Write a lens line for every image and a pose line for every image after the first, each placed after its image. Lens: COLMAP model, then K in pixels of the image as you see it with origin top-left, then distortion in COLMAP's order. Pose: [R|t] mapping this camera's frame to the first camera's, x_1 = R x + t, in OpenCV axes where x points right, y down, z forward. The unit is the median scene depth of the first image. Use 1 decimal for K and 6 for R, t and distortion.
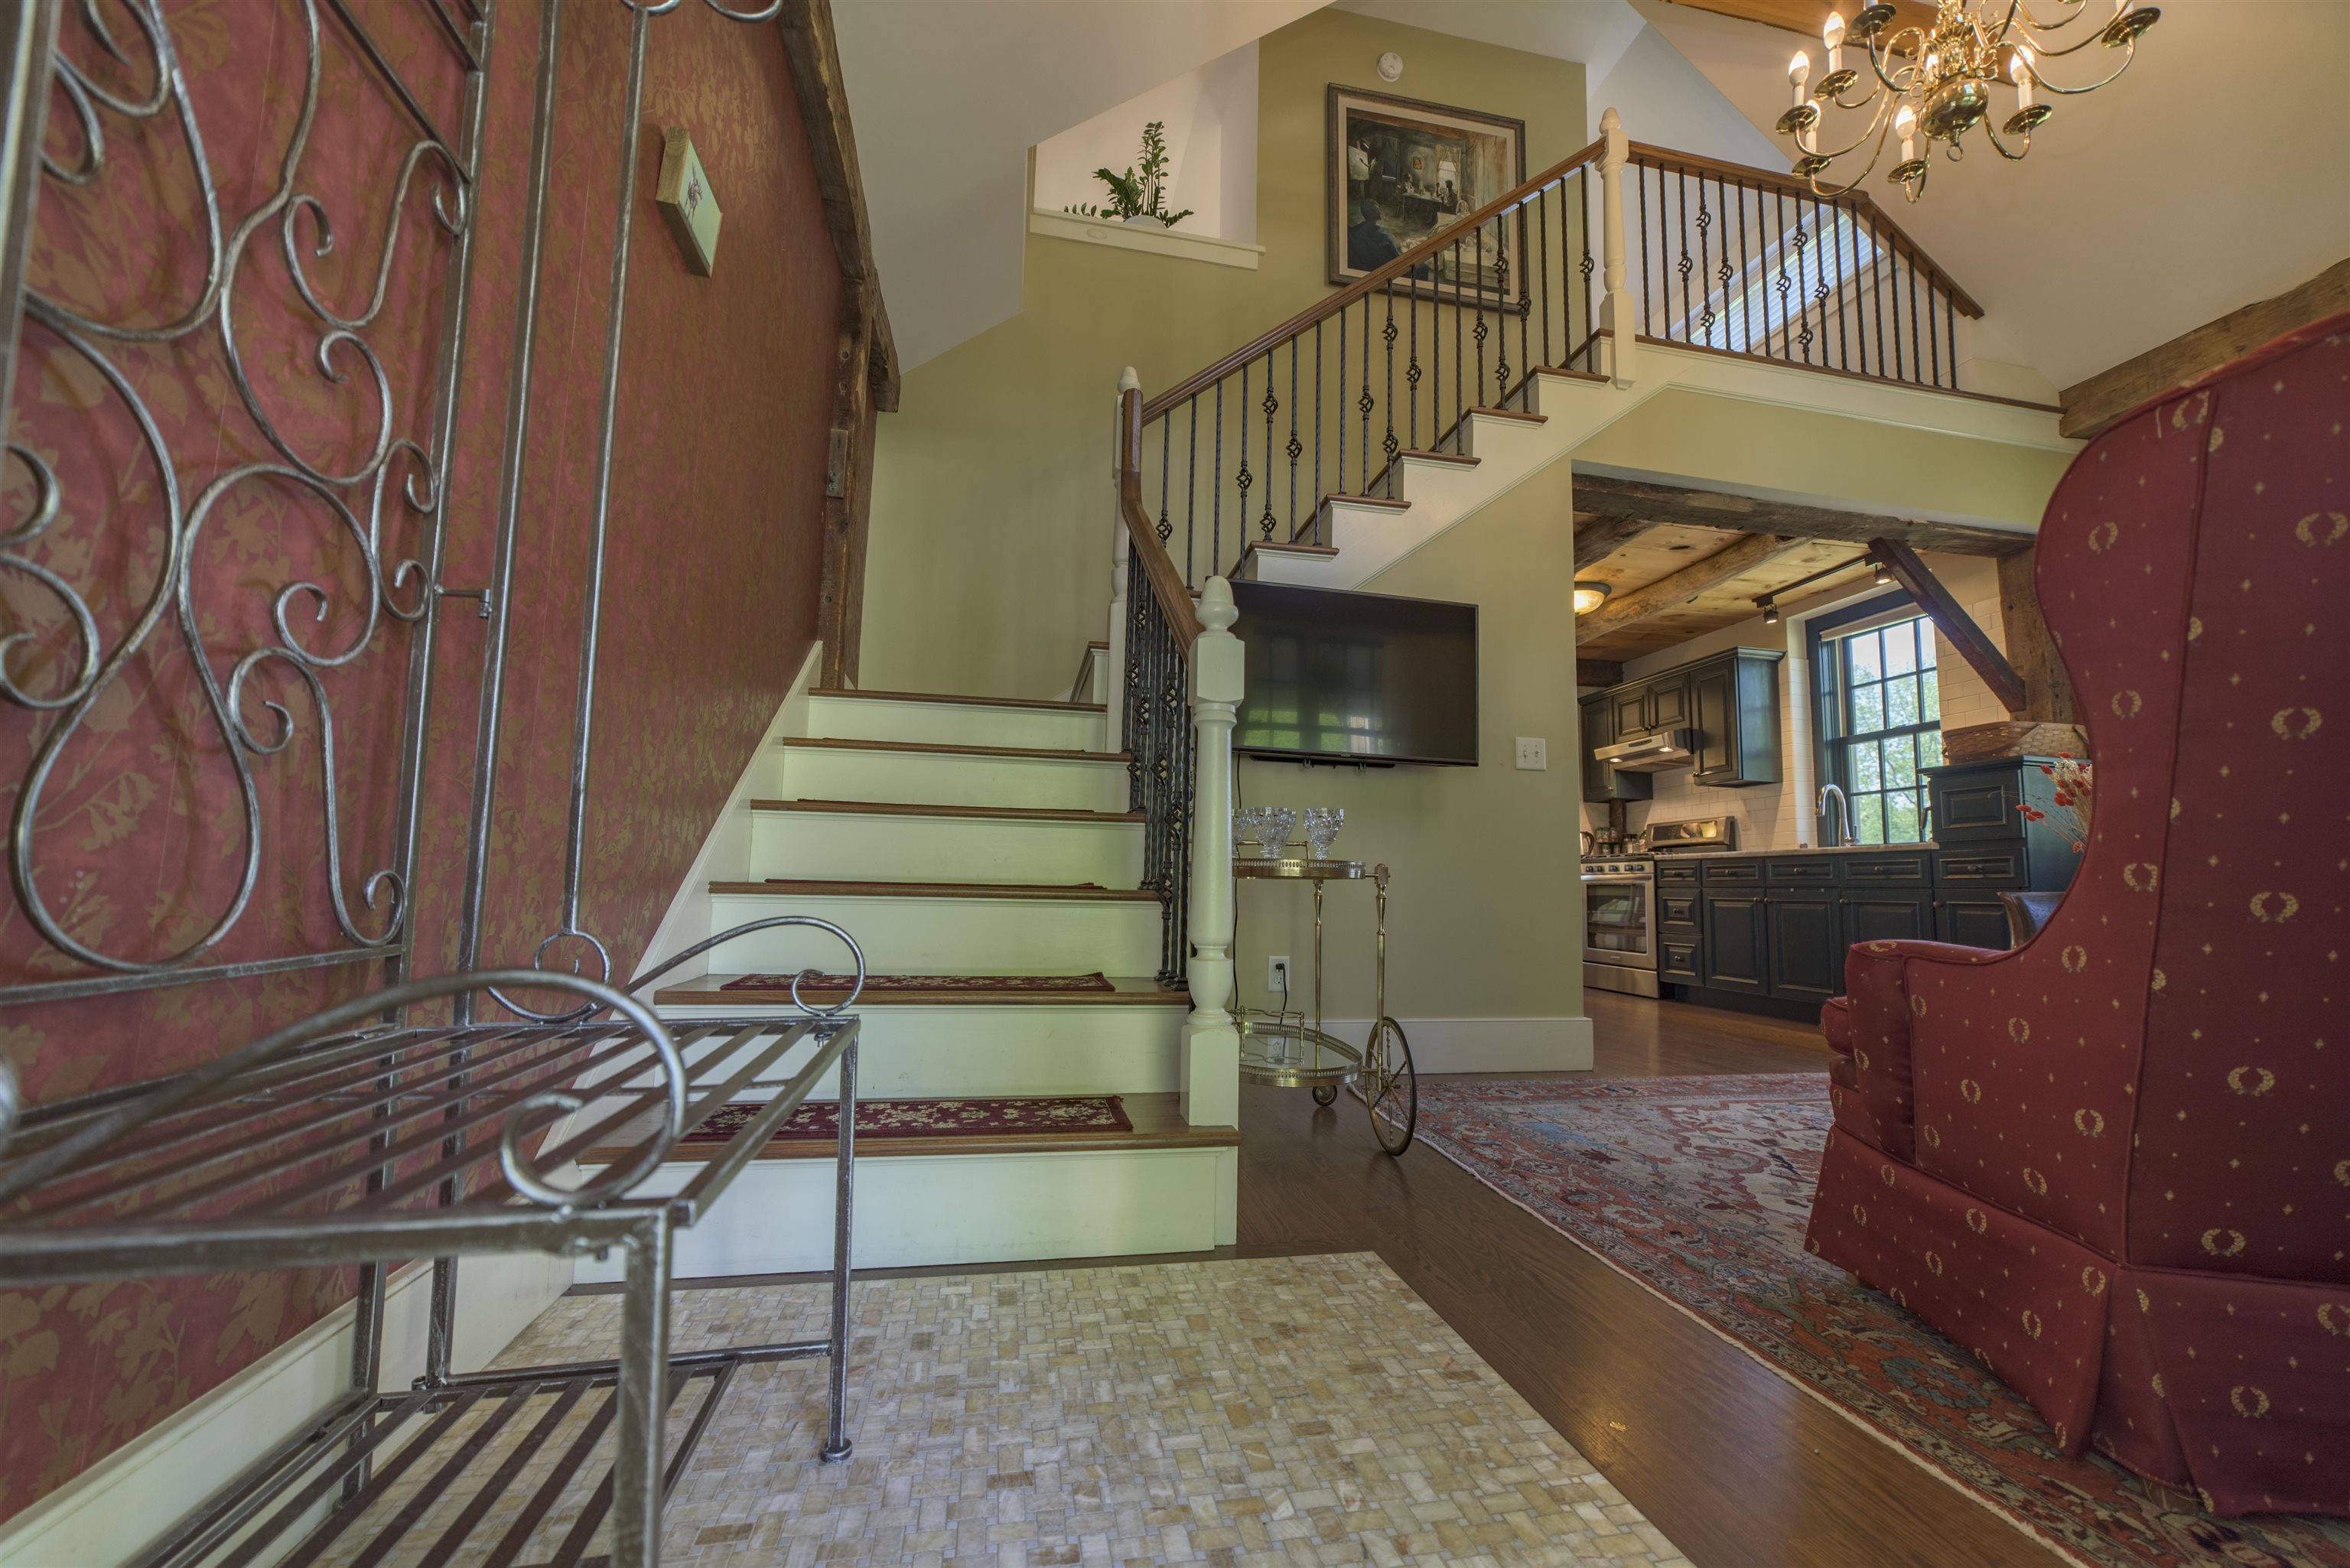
lens RADIAL K [[917.2, 0, 1180.8], [0, 917.2, 793.7], [0, 0, 1]] dist [-0.021049, 0.005667]
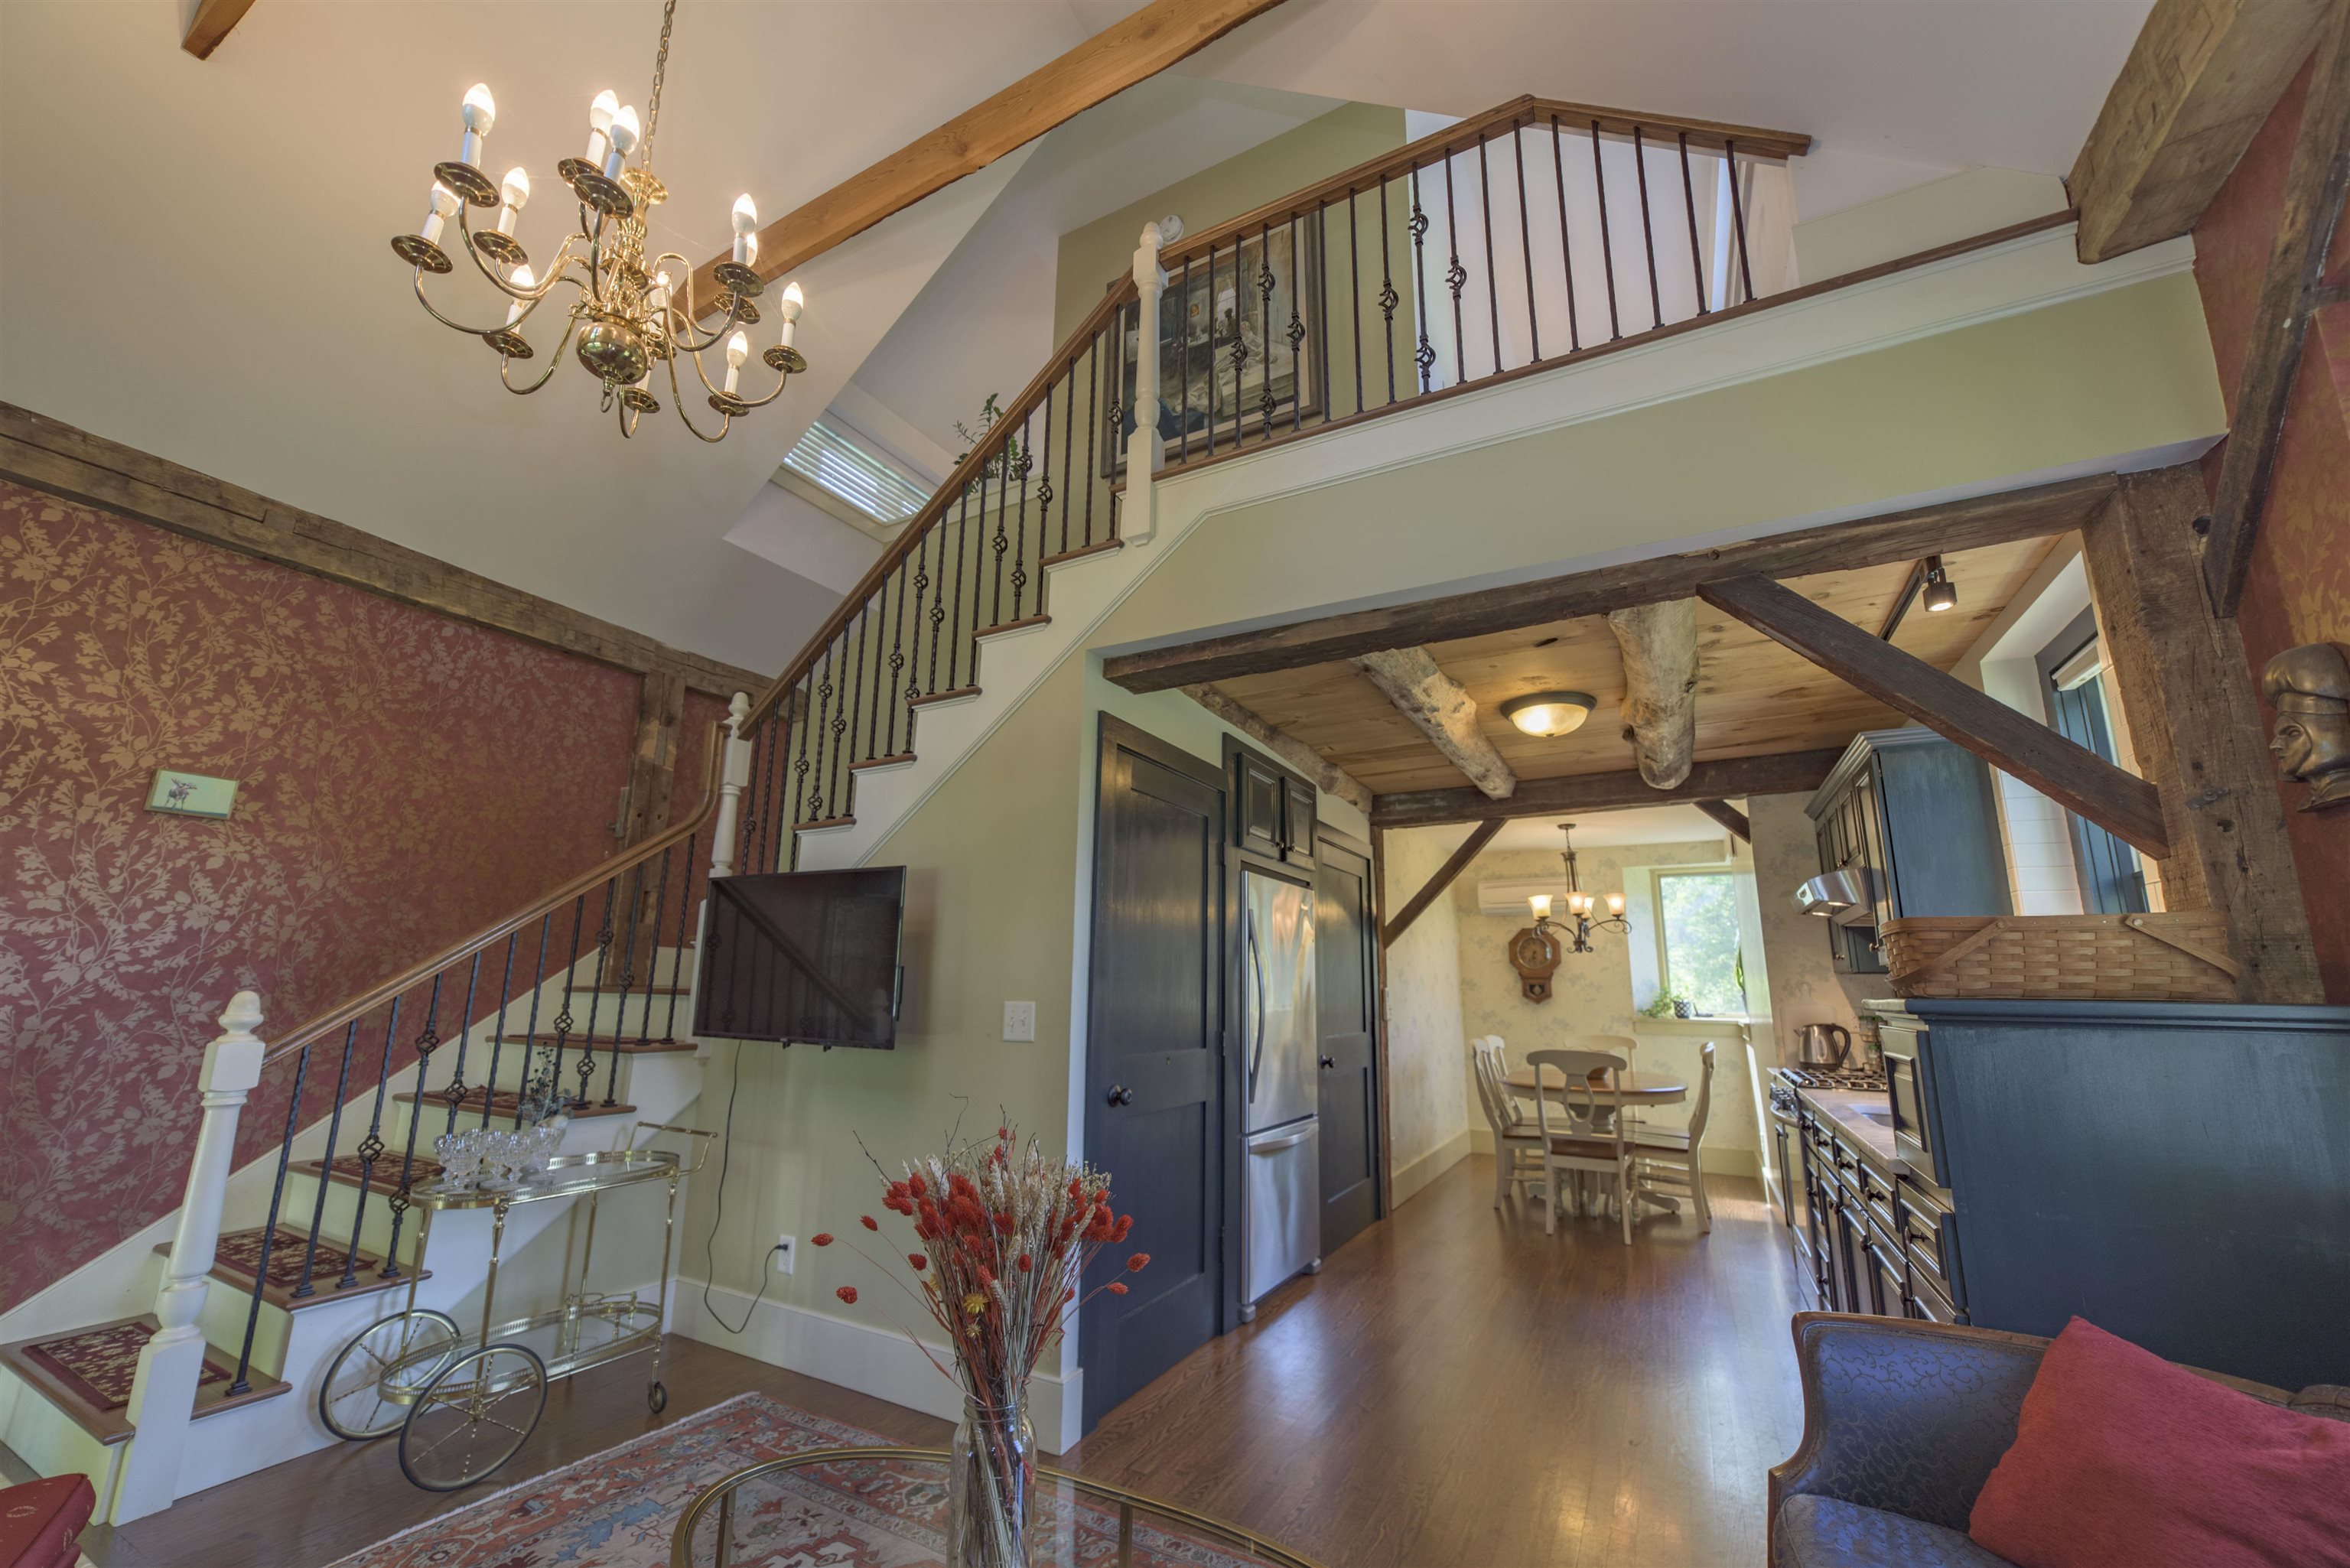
lens RADIAL K [[917.2, 0, 1175.6], [0, 917.2, 790.7], [0, 0, 1]] dist [-0.021049, 0.005667]
pose [[0.760188, -0.147815, -0.632665, 0.832480], [0.075770, 0.987301, -0.139629, -0.098420], [0.645269, 0.058207, 0.761734, 0.350365]]
